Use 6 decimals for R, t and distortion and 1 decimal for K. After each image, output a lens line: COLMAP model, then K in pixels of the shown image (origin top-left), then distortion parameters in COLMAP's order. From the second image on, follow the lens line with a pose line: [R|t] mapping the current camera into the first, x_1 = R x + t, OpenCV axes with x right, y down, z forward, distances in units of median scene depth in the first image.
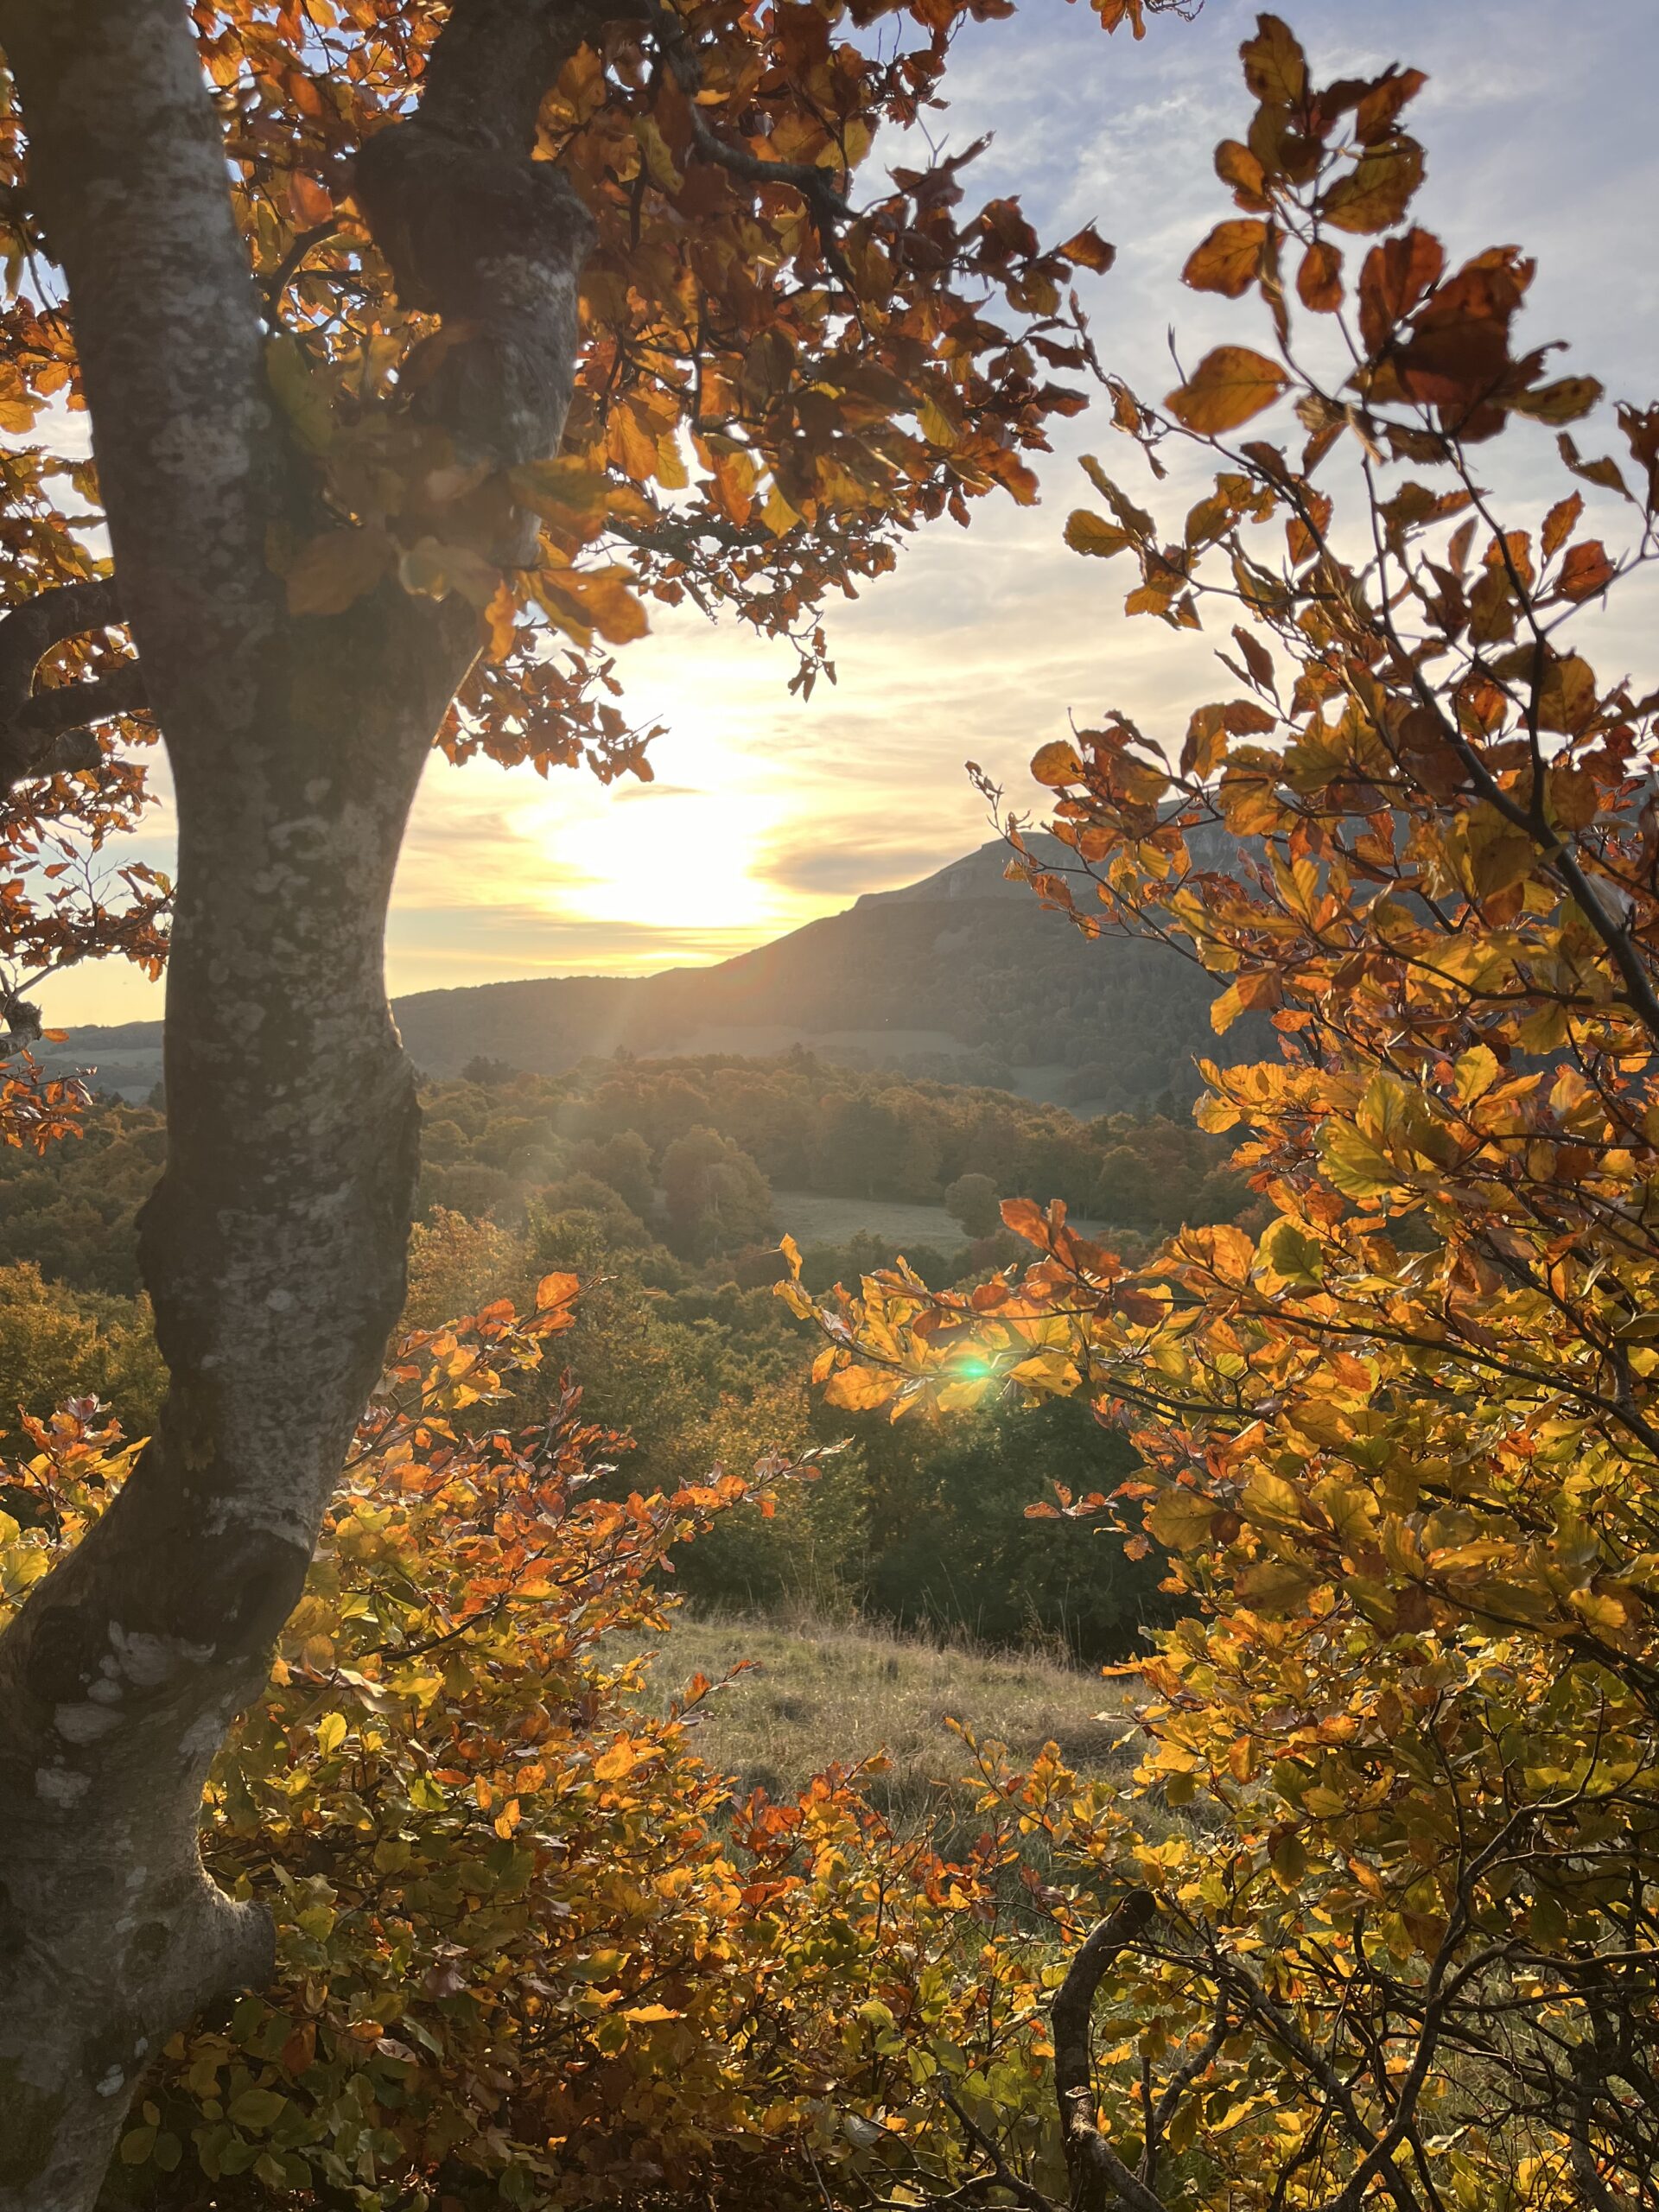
lens RADIAL K [[1657.0, 0, 821.1], [0, 1657.0, 1111.0], [0, 0, 1]] dist [0.015925, -0.010966]
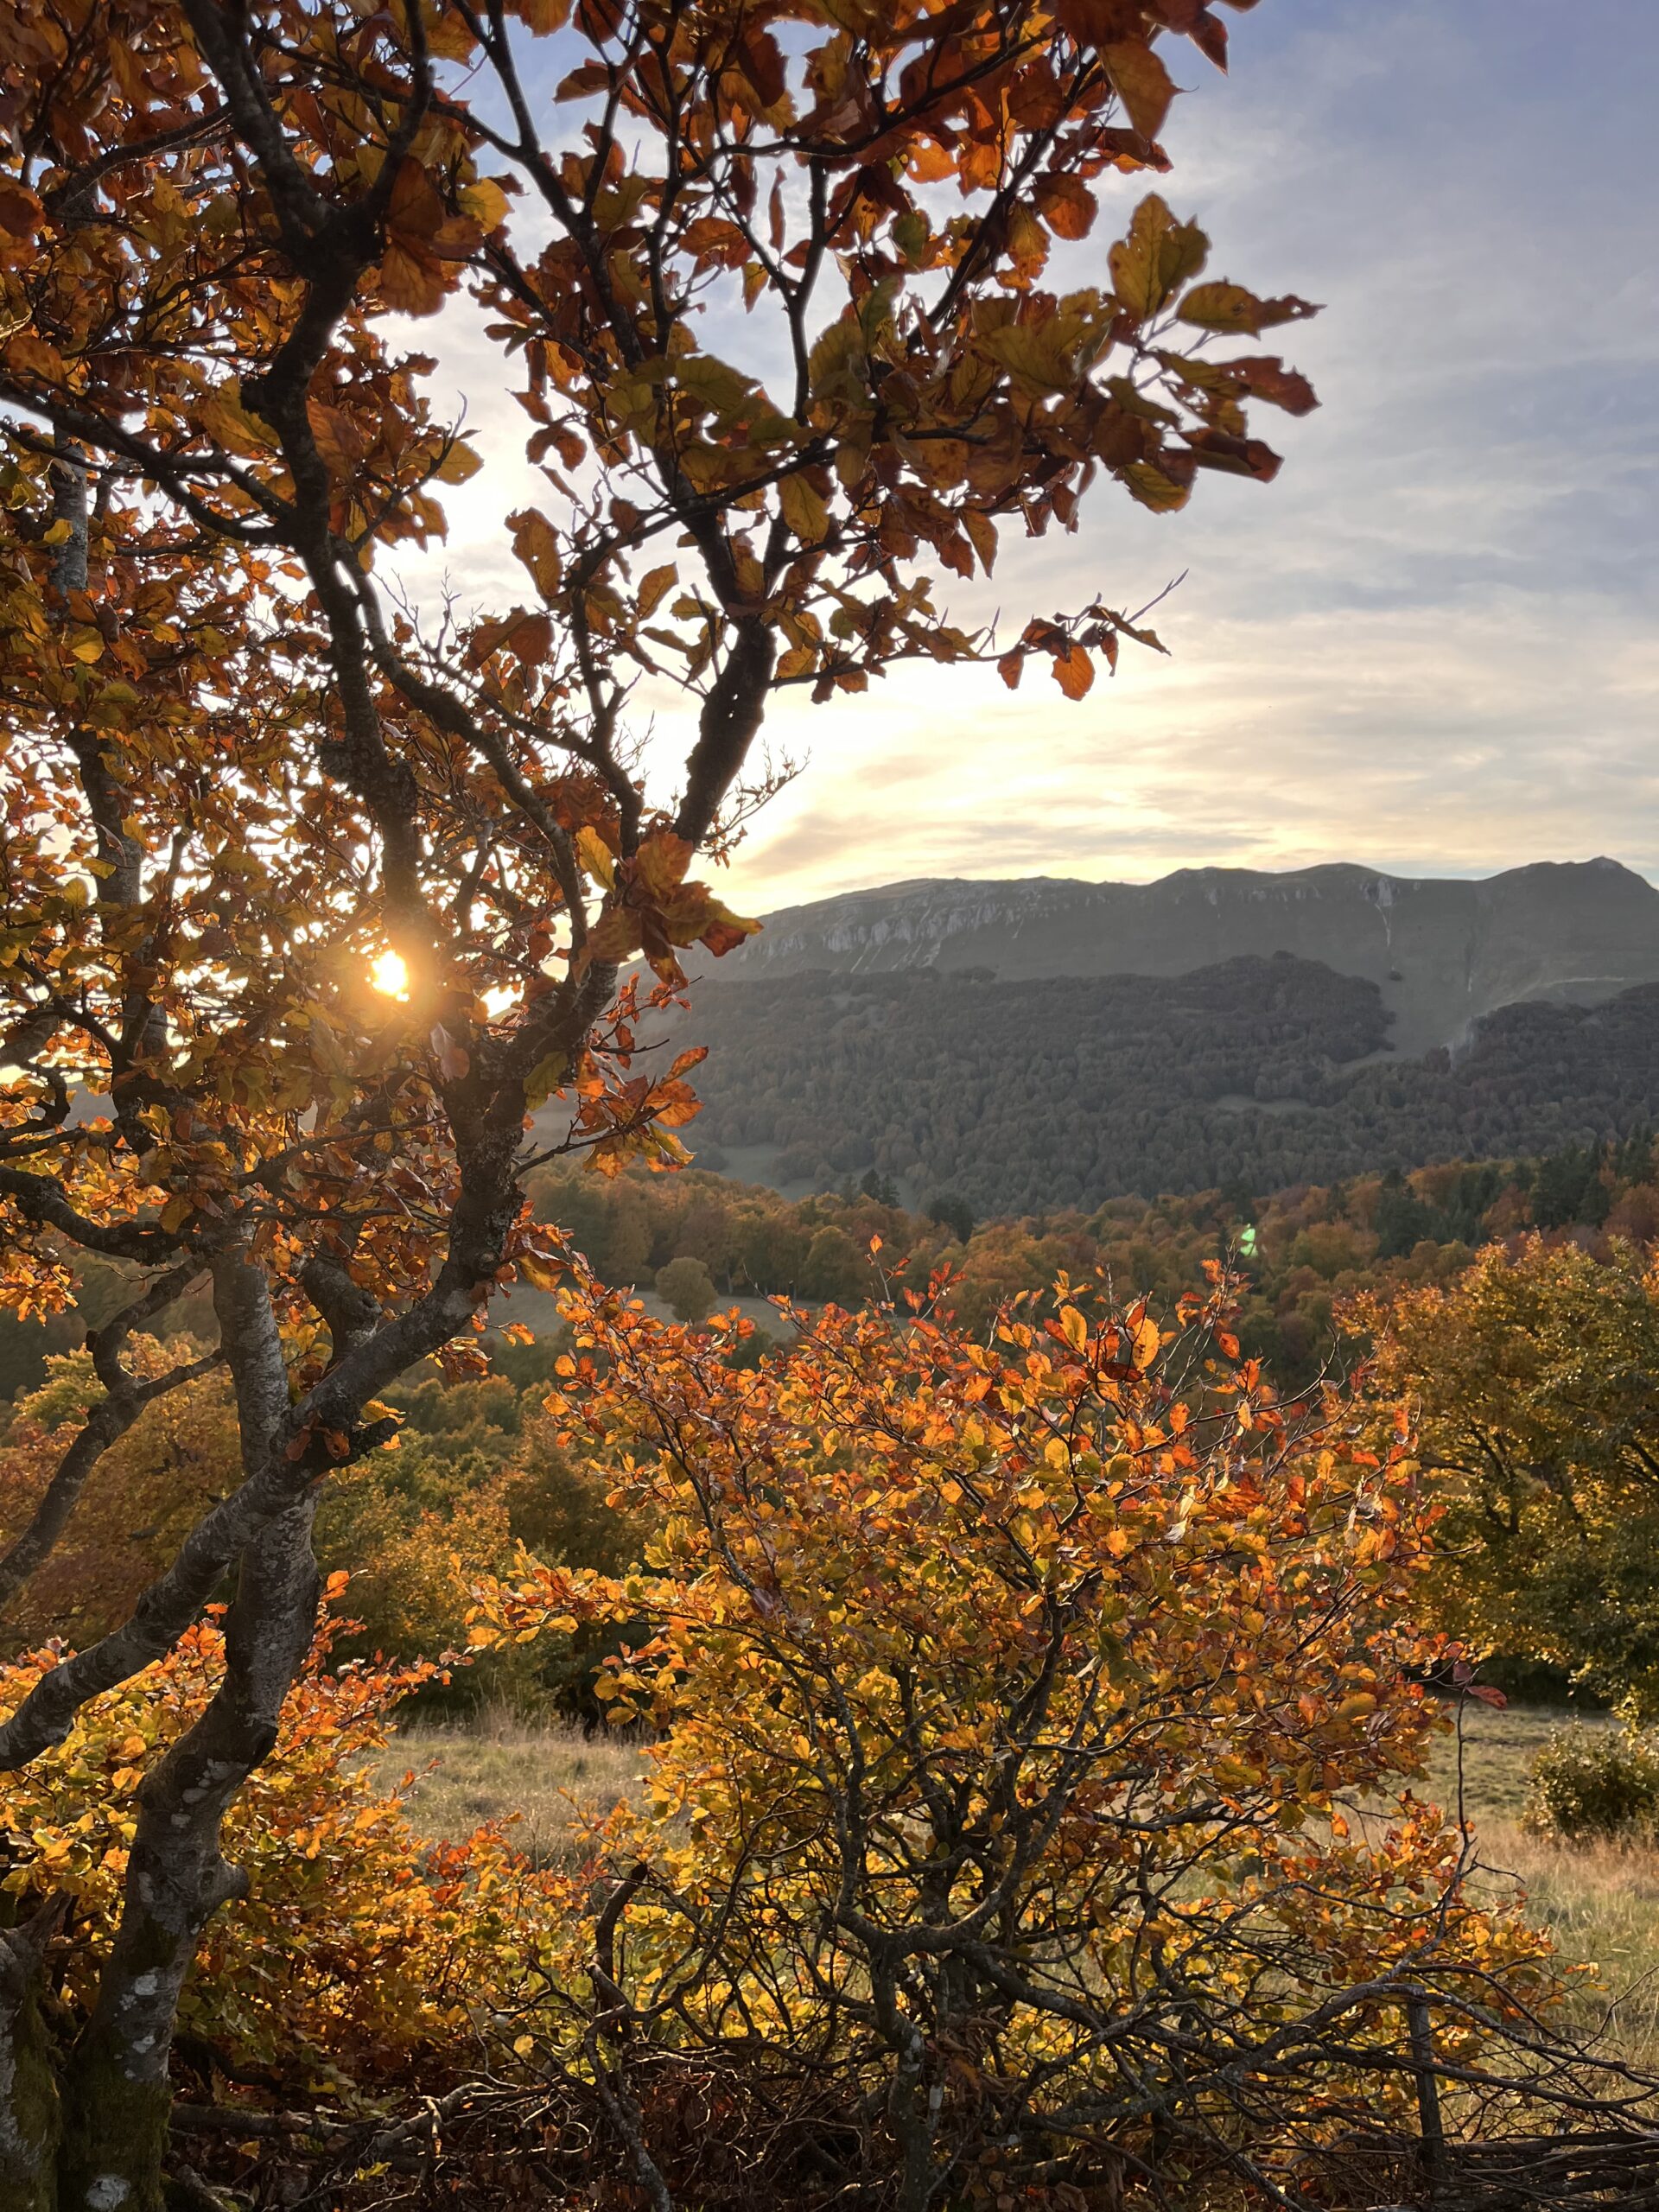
lens RADIAL K [[1657.0, 0, 820.9], [0, 1657.0, 1103.5], [0, 0, 1]] dist [0.015925, -0.010966]
pose [[0.984564, -0.005057, 0.174951, 0.056787], [0.014603, 0.998471, -0.053318, -0.293882], [-0.174414, 0.055050, 0.983132, -0.930716]]
